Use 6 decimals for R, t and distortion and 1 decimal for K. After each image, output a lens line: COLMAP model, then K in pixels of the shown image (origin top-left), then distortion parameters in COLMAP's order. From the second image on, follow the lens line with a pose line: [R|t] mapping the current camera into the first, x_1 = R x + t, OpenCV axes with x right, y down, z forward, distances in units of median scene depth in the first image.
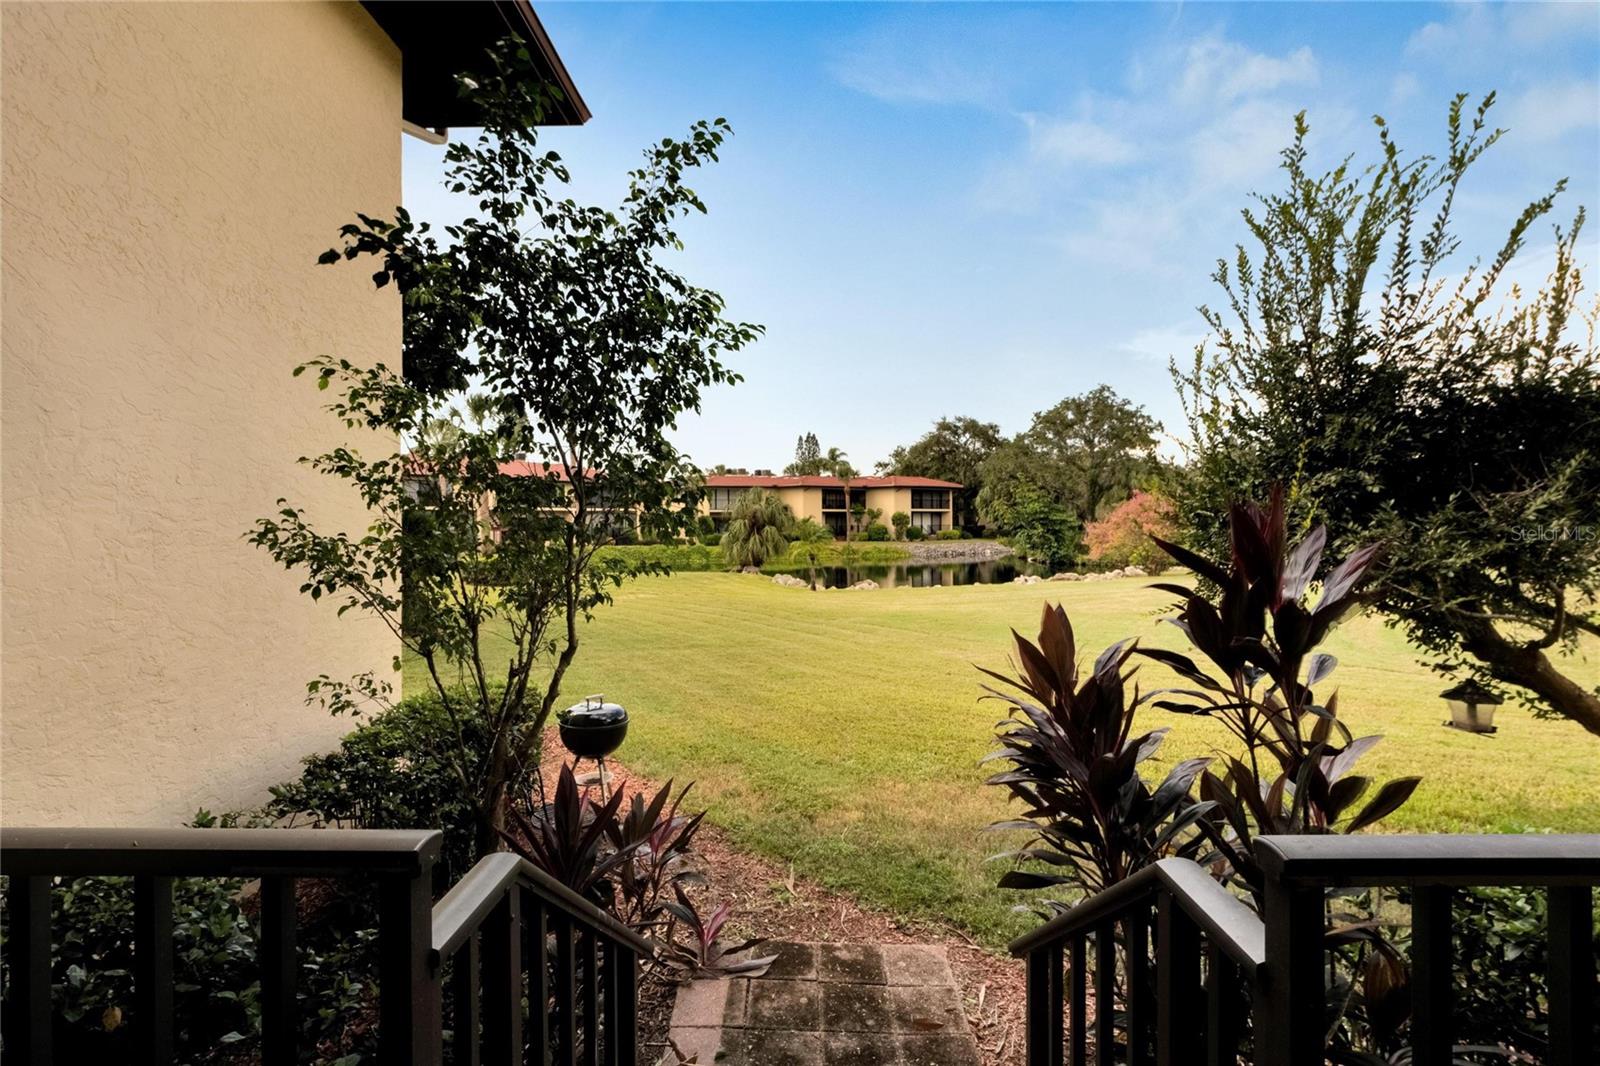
lens RADIAL K [[708.5, 0, 805.5], [0, 708.5, 529.3], [0, 0, 1]] dist [-0.001685, 0.001554]
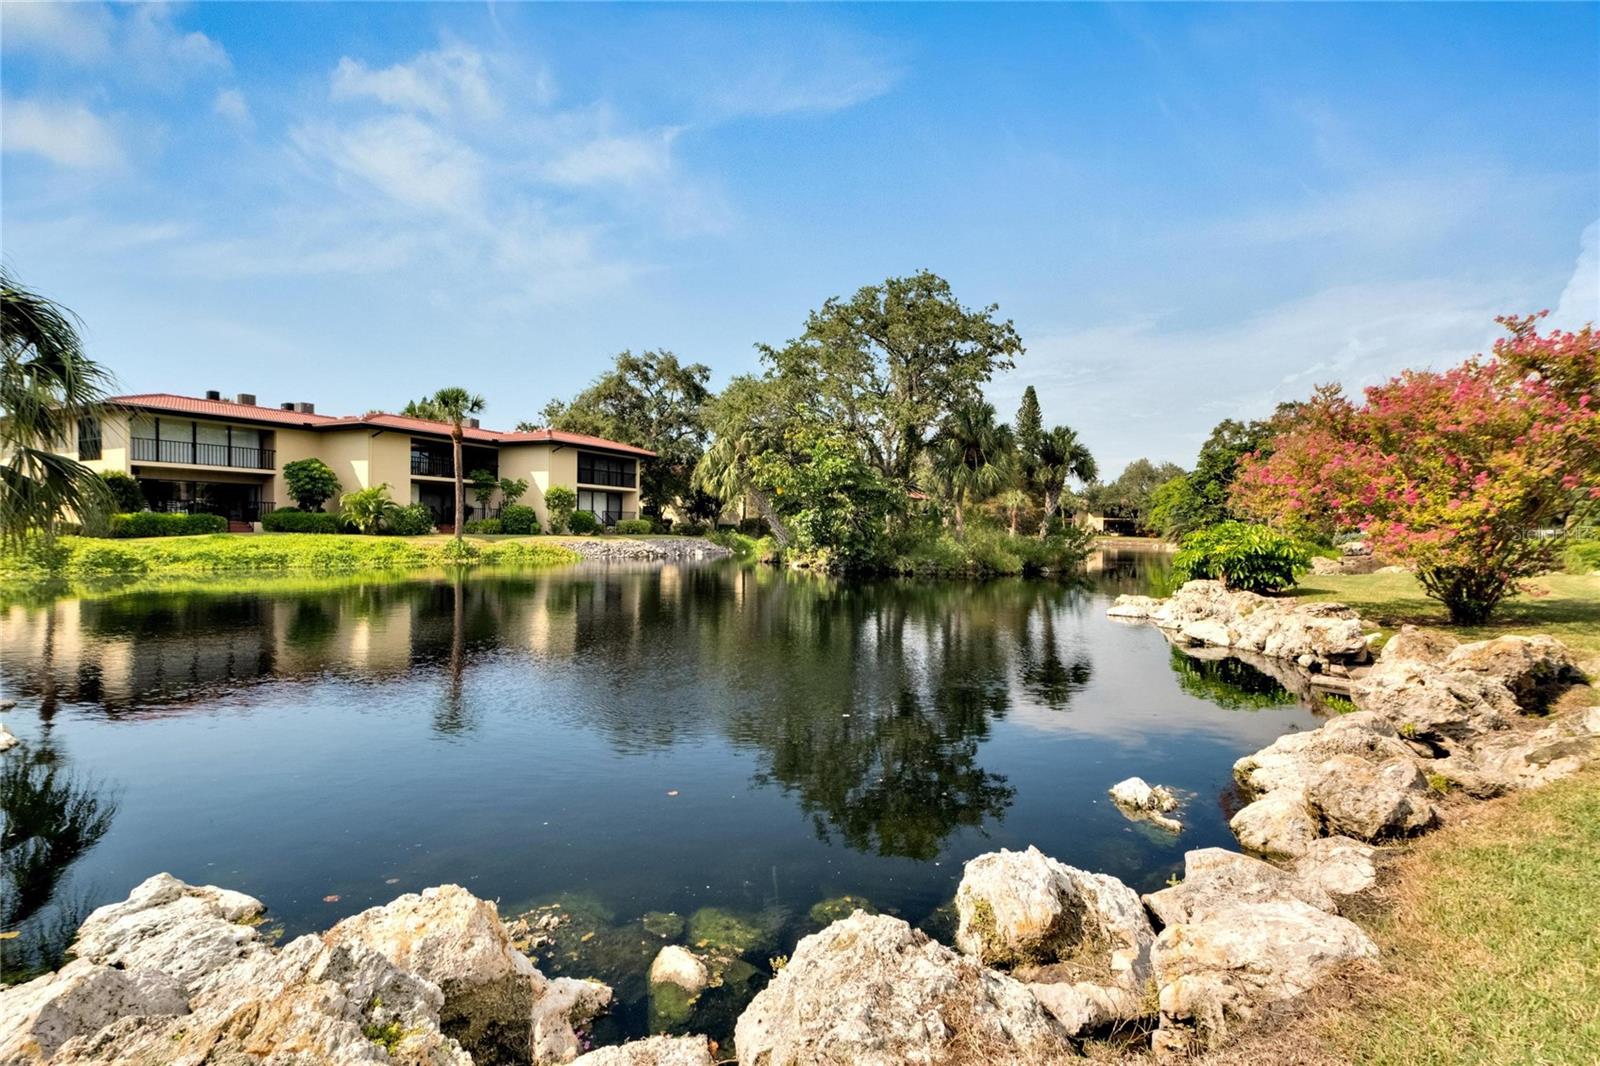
lens RADIAL K [[708.5, 0, 799.9], [0, 708.5, 531.4], [0, 0, 1]] dist [-0.001685, 0.001554]
pose [[0.888264, 0.012309, 0.459167, 0.038587], [-0.012511, 0.999918, -0.002603, 0.012386], [-0.459162, -0.003433, 0.888346, 0.362226]]
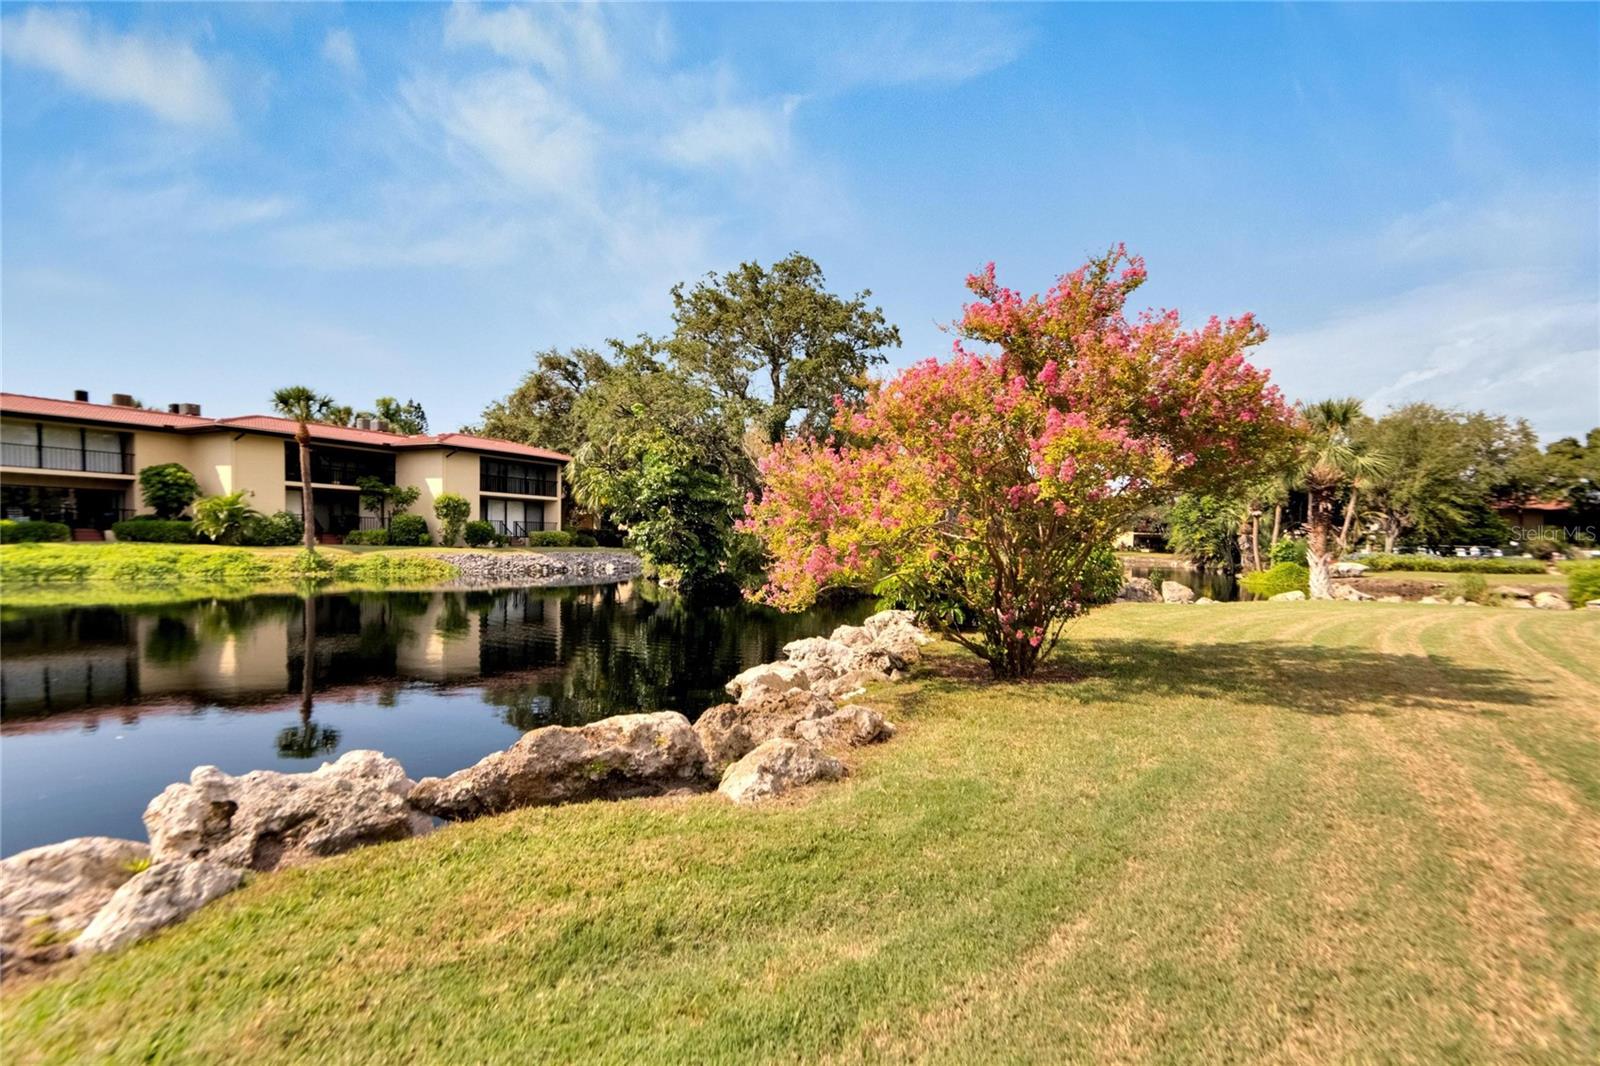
lens RADIAL K [[765.3, 0, 796.4], [0, 765.3, 542.1], [0, 0, 1]] dist [0.014836, -0.000156]
pose [[0.914115, 0.020883, 0.404916, 0.132738], [-0.020782, 0.999773, -0.004646, 0.009978], [-0.404921, -0.004168, 0.914342, 0.330106]]
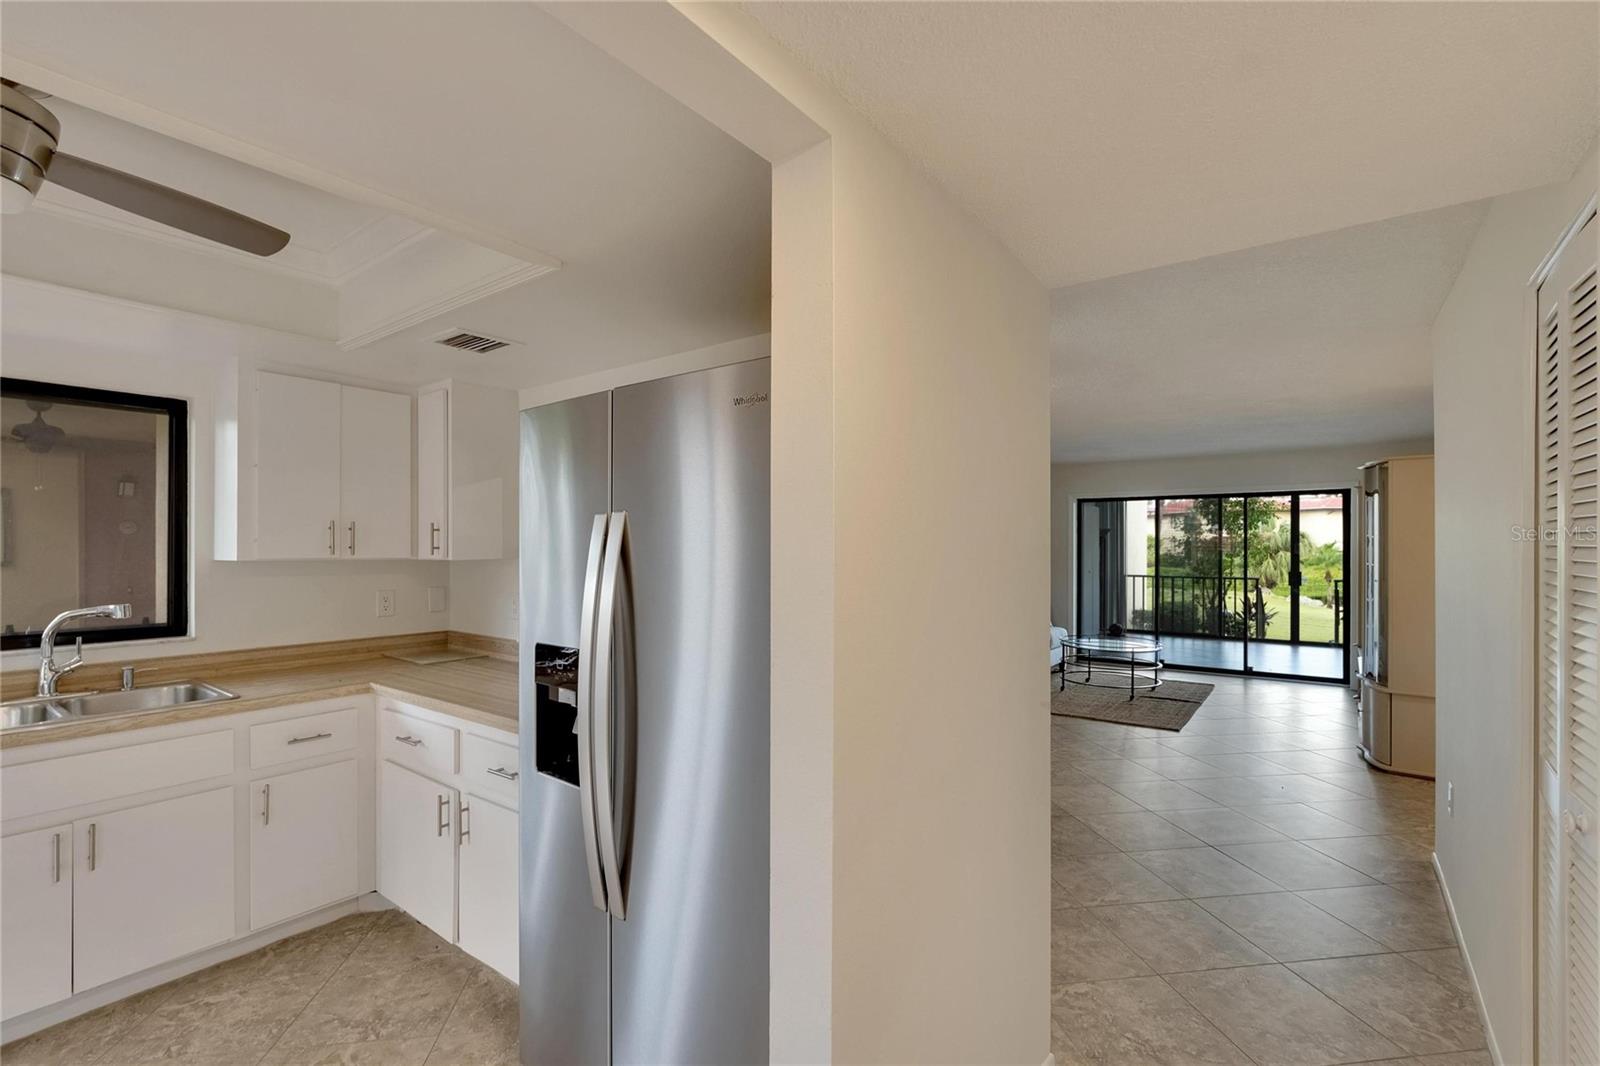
lens RADIAL K [[708.5, 0, 823.8], [0, 708.5, 548.9], [0, 0, 1]] dist [-0.001685, 0.001554]
pose [[0.809514, 0.011261, -0.586992, 0.008852], [-0.013371, 0.999910, 0.000743, 0.000338], [0.586948, 0.007247, 0.809592, -0.185193]]
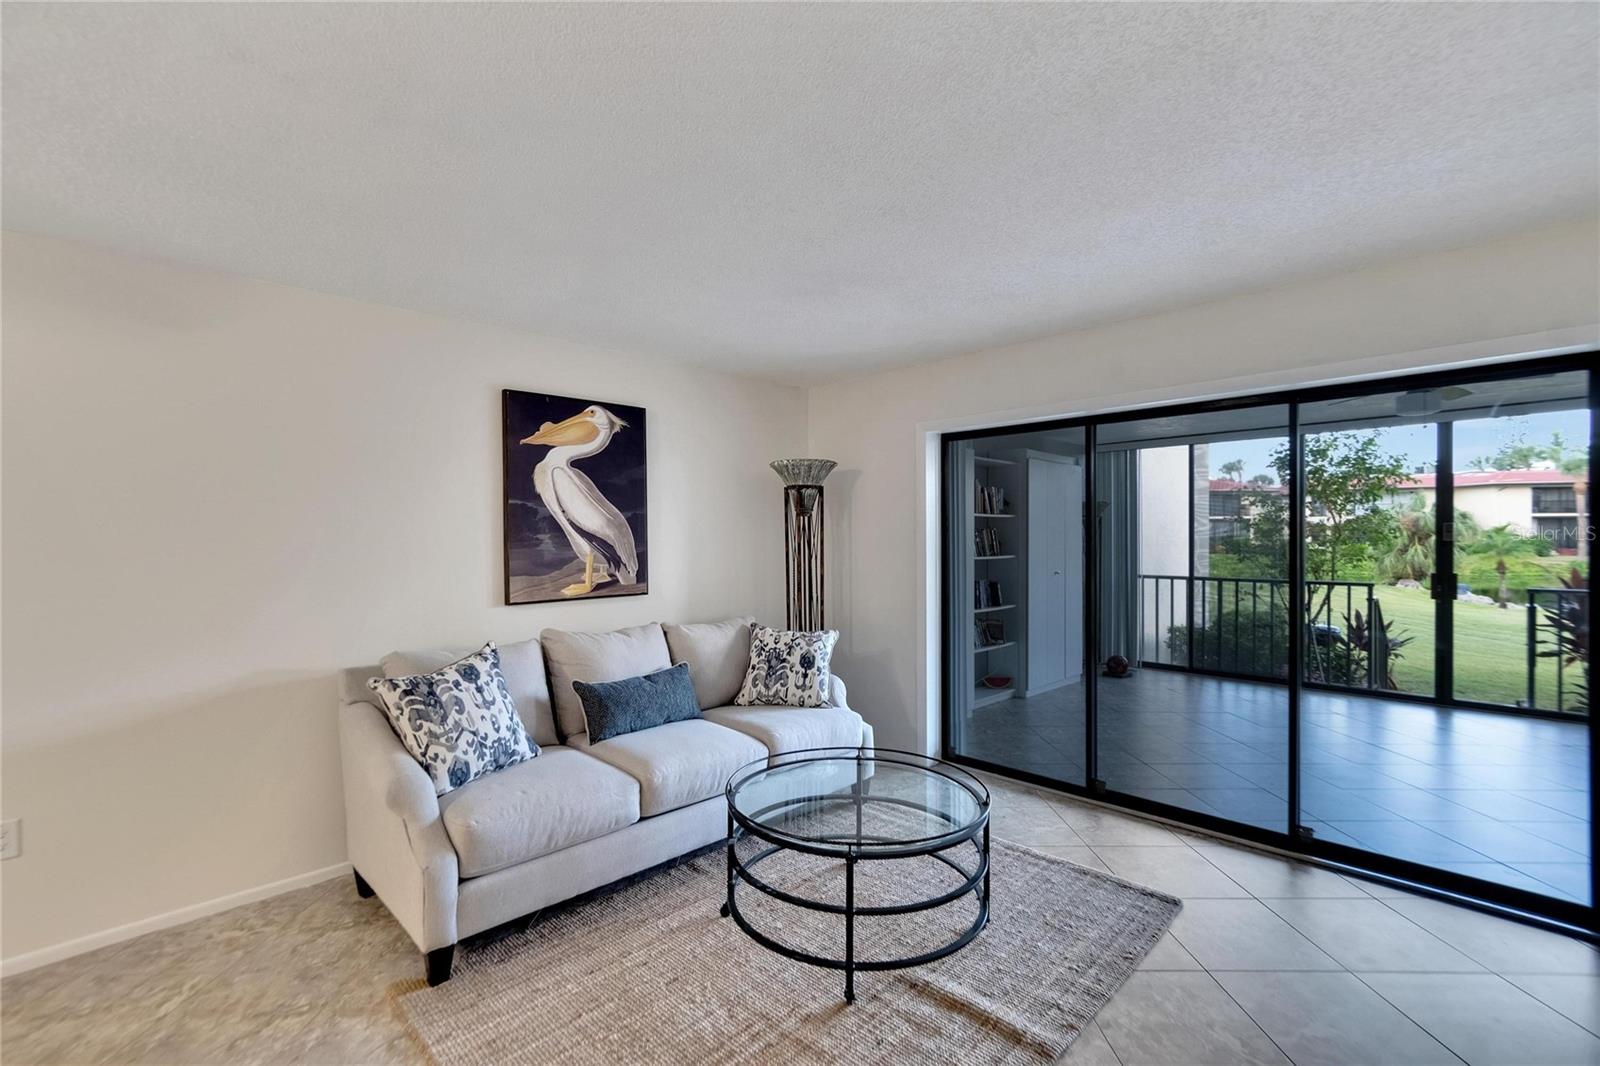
lens RADIAL K [[708.5, 0, 794.9], [0, 708.5, 542.7], [0, 0, 1]] dist [-0.001685, 0.001554]
pose [[0.703837, 0.013057, -0.710241, 0.006478], [-0.006990, 0.999910, 0.011455, -0.000207], [0.710327, -0.003098, 0.703865, -0.098687]]
